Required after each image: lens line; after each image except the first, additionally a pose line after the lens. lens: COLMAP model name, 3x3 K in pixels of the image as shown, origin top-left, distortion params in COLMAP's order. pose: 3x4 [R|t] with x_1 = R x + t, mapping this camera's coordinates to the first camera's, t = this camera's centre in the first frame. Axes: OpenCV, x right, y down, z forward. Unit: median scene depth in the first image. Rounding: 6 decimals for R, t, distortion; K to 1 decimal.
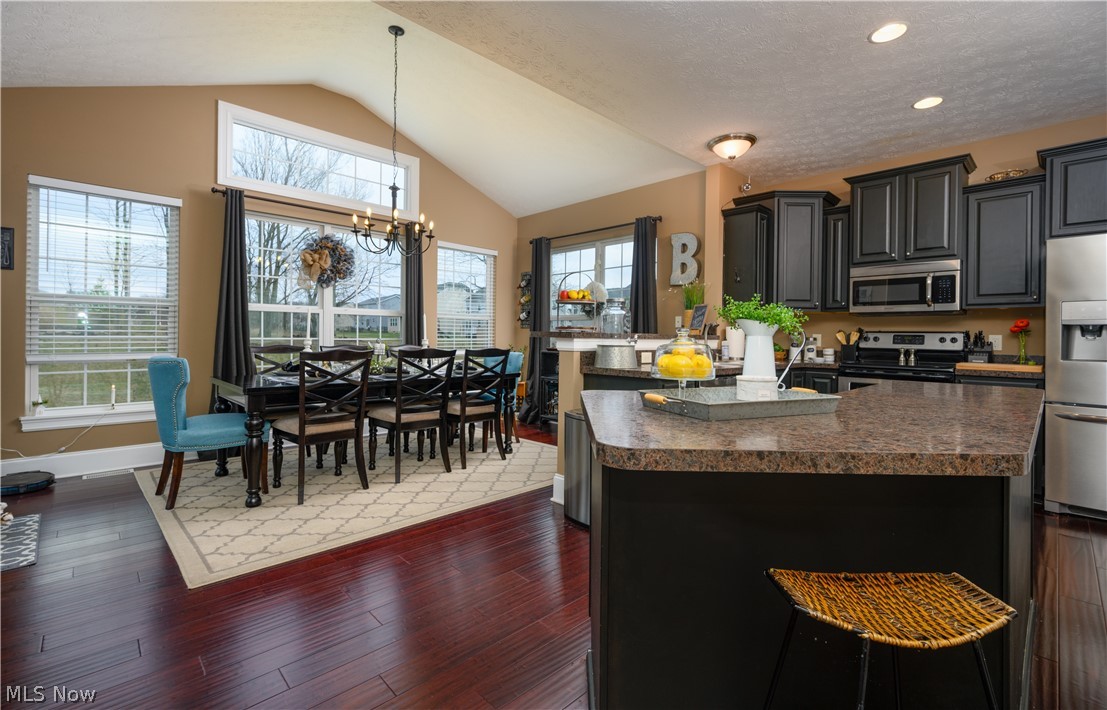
lens RADIAL K [[489.9, 0, 557.2], [0, 489.9, 336.9], [0, 0, 1]] dist [-0.000142, -0.000203]
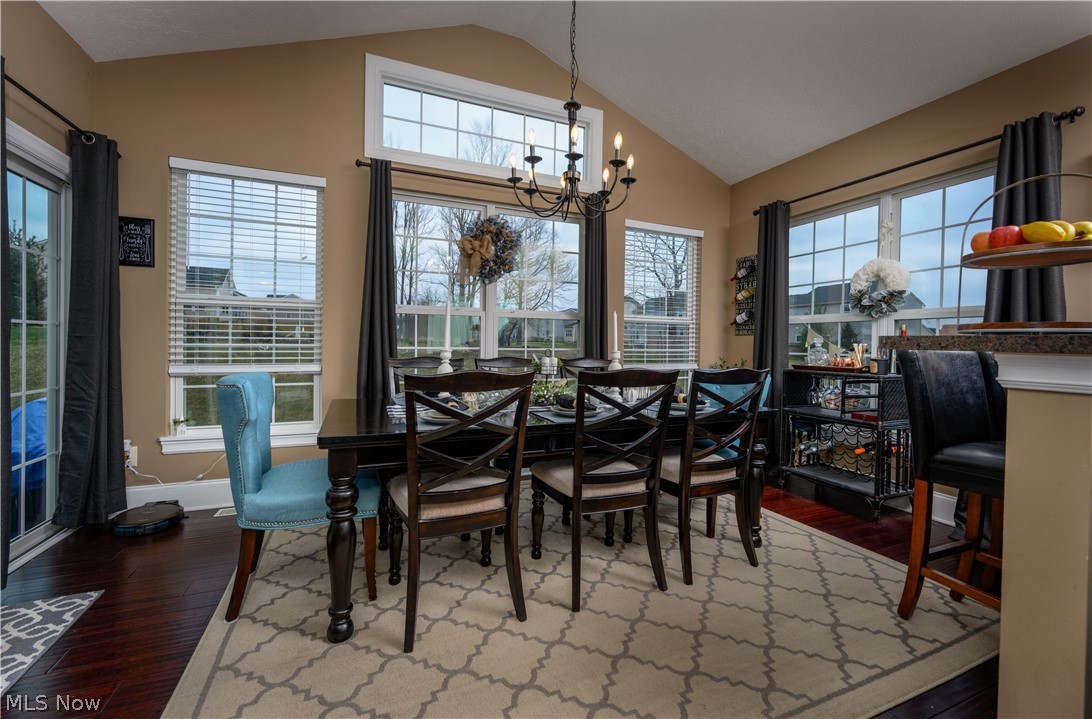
lens RADIAL K [[435.7, 0, 543.2], [0, 435.7, 347.0], [0, 0, 1]] dist [-0.002074, -0.000248]
pose [[0.928274, 0.005598, -0.371855, -0.149301], [-0.004855, 0.999984, 0.002934, -0.001339], [0.371865, -0.000918, 0.928286, 0.441674]]
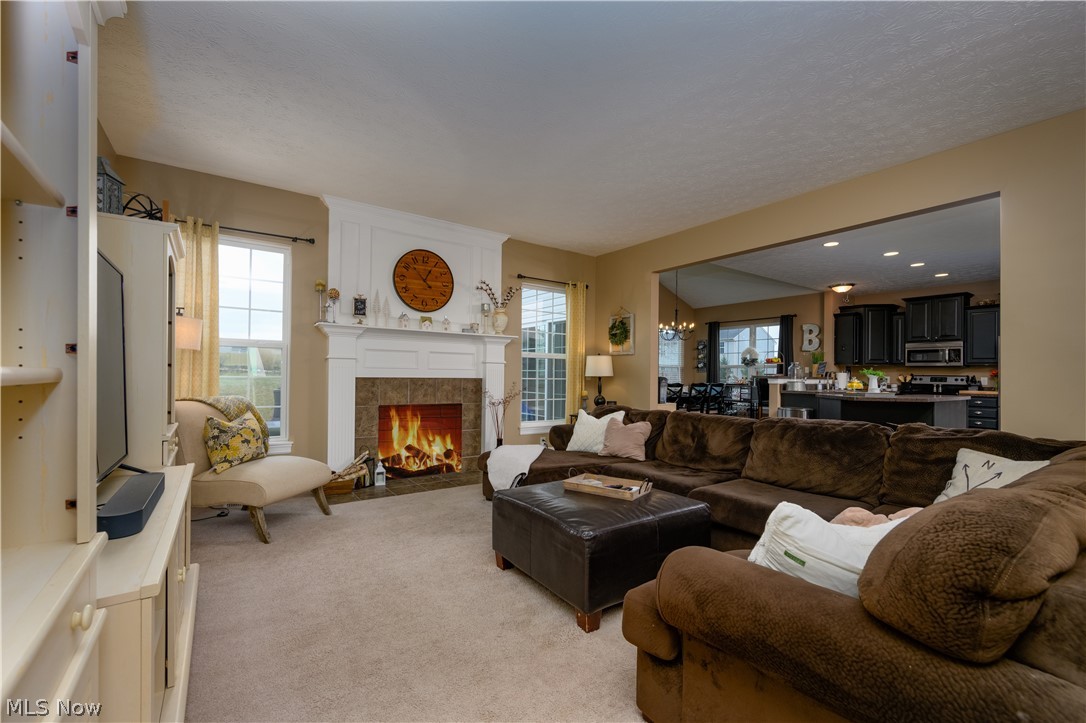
lens RADIAL K [[452.6, 0, 541.4], [0, 452.6, 370.0], [0, 0, 1]] dist [-0.000944, 0.000037]
pose [[0.987183, -0.000193, -0.159595, -0.551352], [-0.001927, 0.999912, -0.013133, -0.005888], [0.159584, 0.013273, 0.987095, -1.014685]]
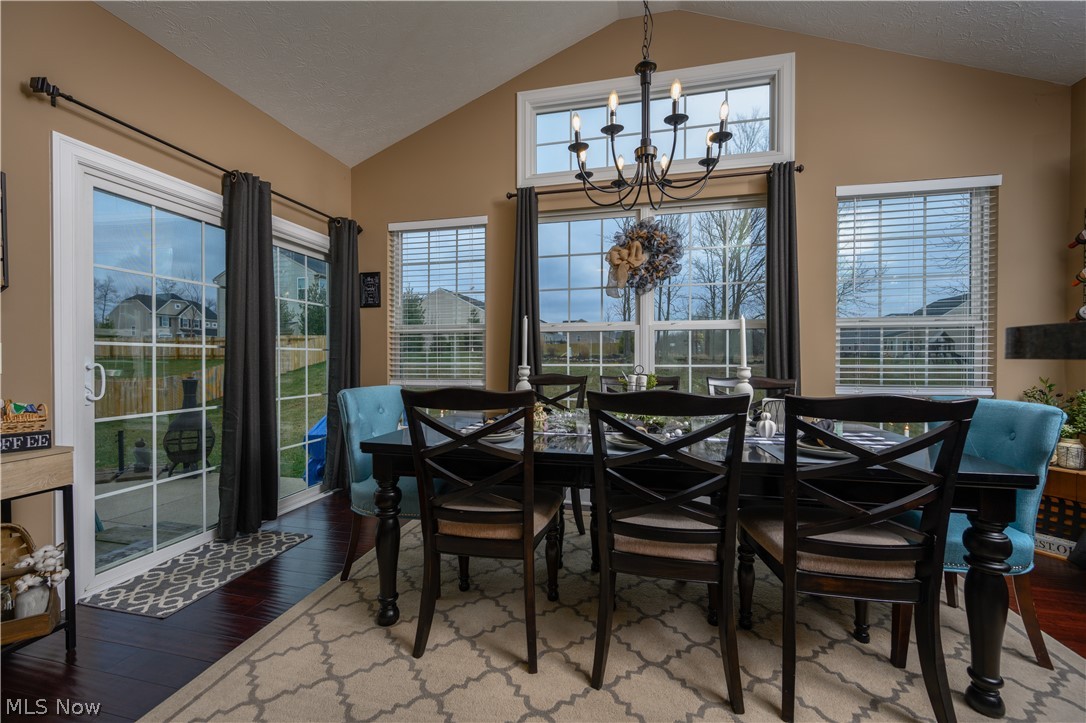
lens RADIAL K [[462.8, 0, 540.5], [0, 462.8, 350.7], [0, 0, 1]] dist [-0.000210, -0.007038]
pose [[0.527510, -0.027854, -0.849092, 0.015713], [0.002448, 0.999508, -0.031268, 0.000239], [0.849546, 0.014416, 0.527318, 0.609364]]
